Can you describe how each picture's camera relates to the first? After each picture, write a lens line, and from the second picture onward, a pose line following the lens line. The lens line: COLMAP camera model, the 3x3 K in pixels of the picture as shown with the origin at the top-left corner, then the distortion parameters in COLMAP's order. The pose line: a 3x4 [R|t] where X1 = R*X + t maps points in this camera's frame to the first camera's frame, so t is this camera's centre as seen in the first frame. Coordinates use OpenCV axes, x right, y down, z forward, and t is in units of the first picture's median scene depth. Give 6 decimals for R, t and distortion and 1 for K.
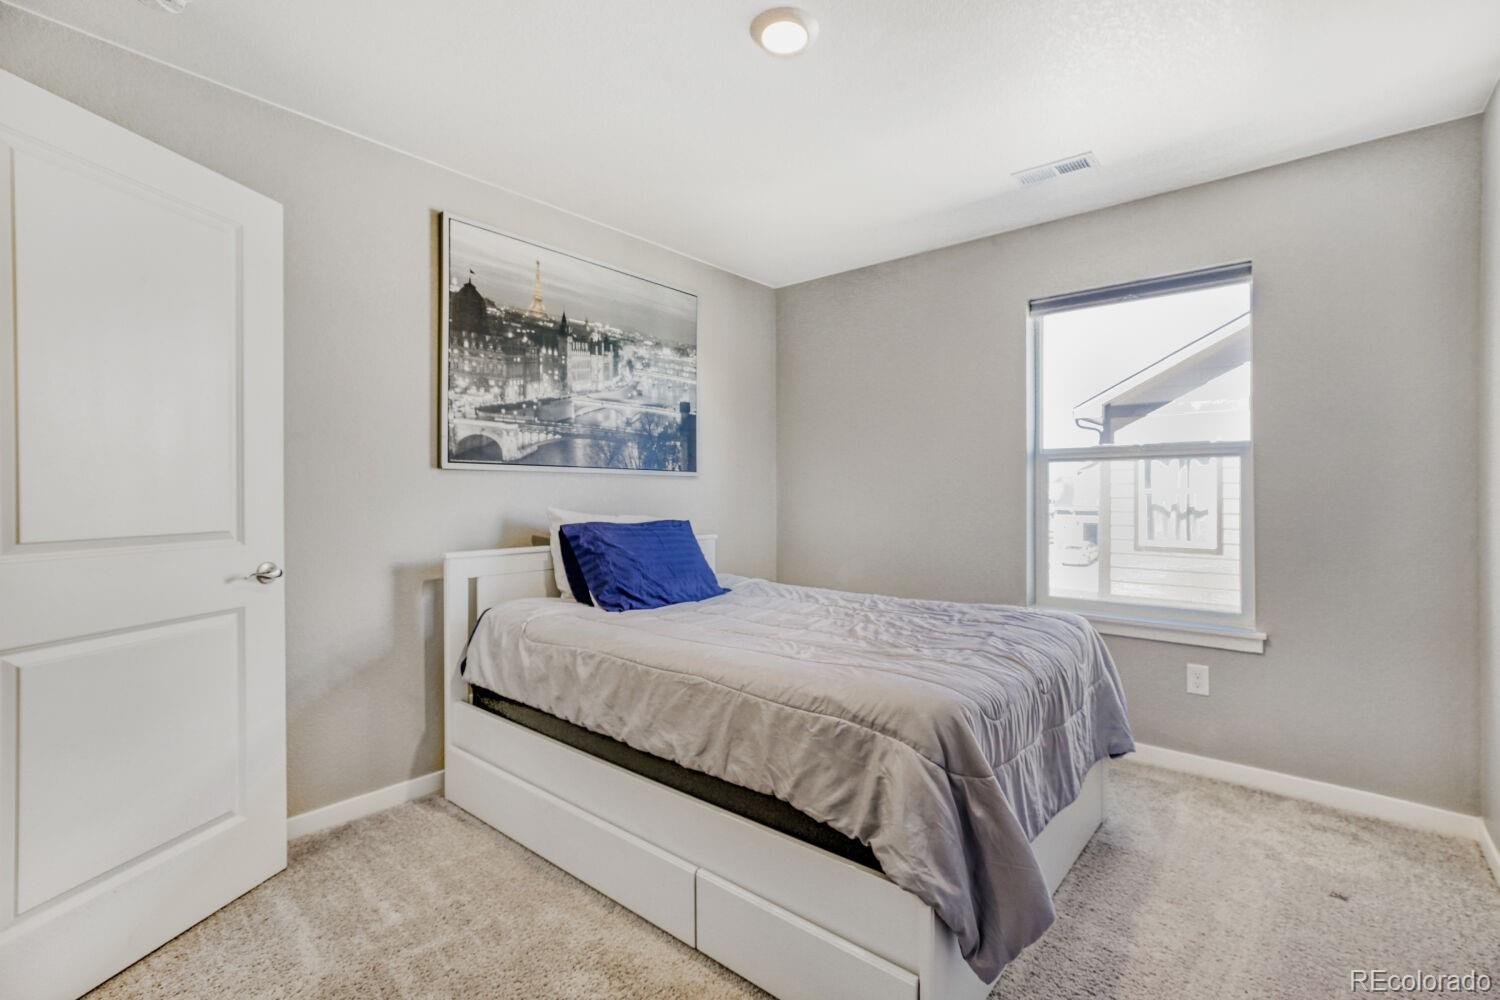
lens RADIAL K [[677.8, 0, 755.1], [0, 677.8, 494.6], [0, 0, 1]] dist [-0.027022, 0.012652]
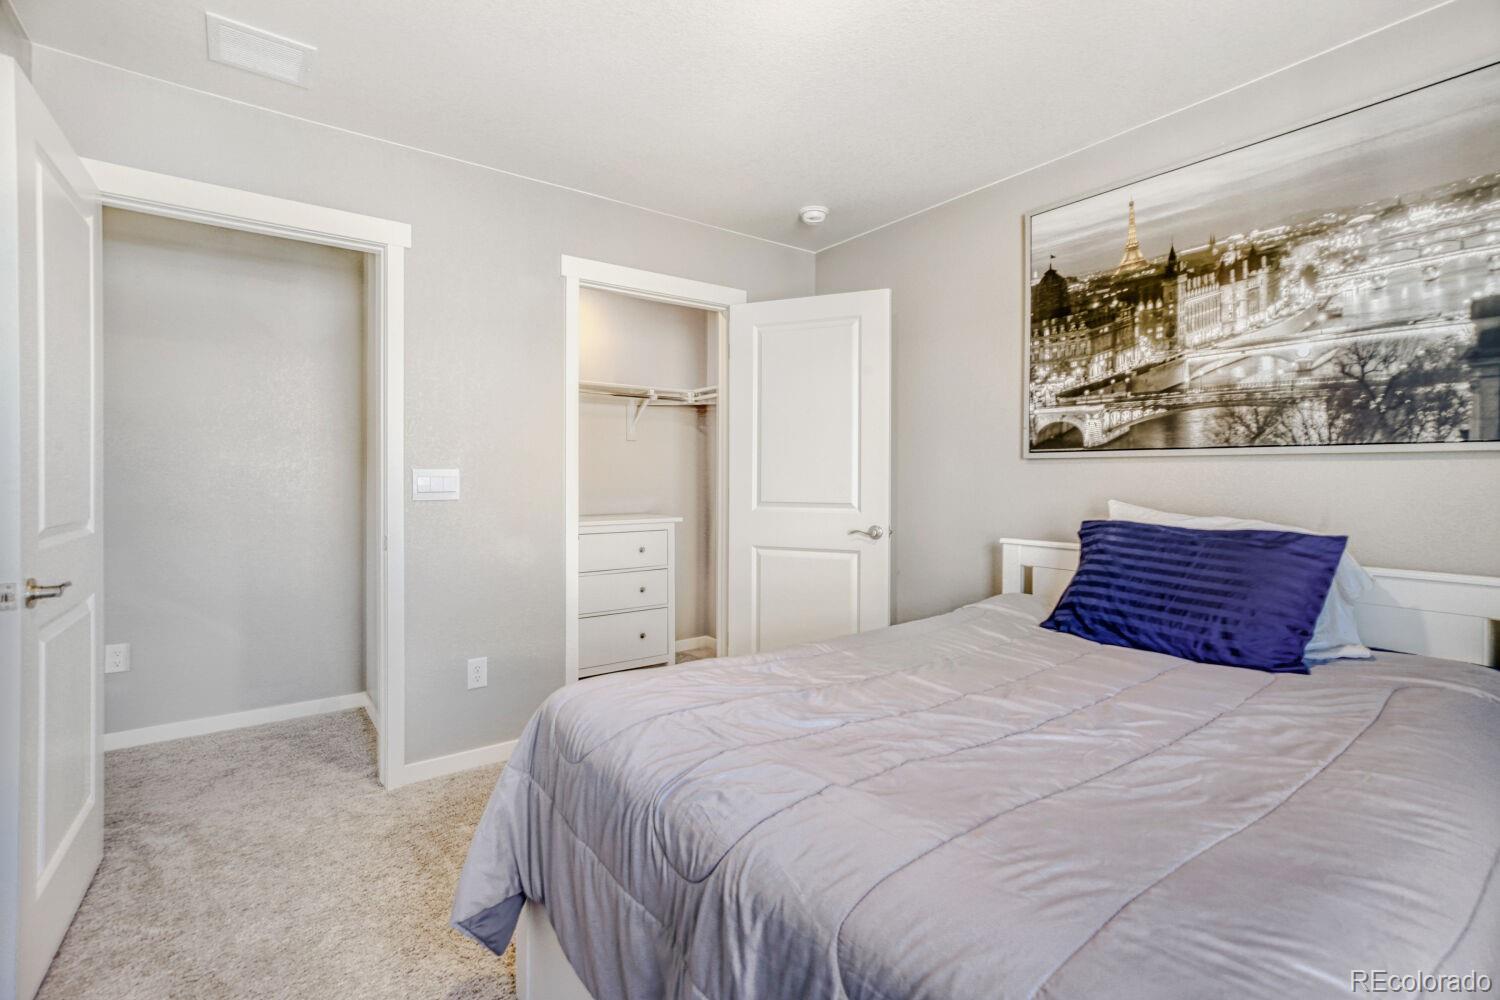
lens RADIAL K [[677.8, 0, 755.1], [0, 677.8, 494.6], [0, 0, 1]] dist [-0.027022, 0.012652]
pose [[-0.231717, 0.020160, -0.972574, 0.587608], [-0.010359, 0.999677, 0.023190, -0.002549], [0.972728, 0.015448, -0.231434, 0.744508]]
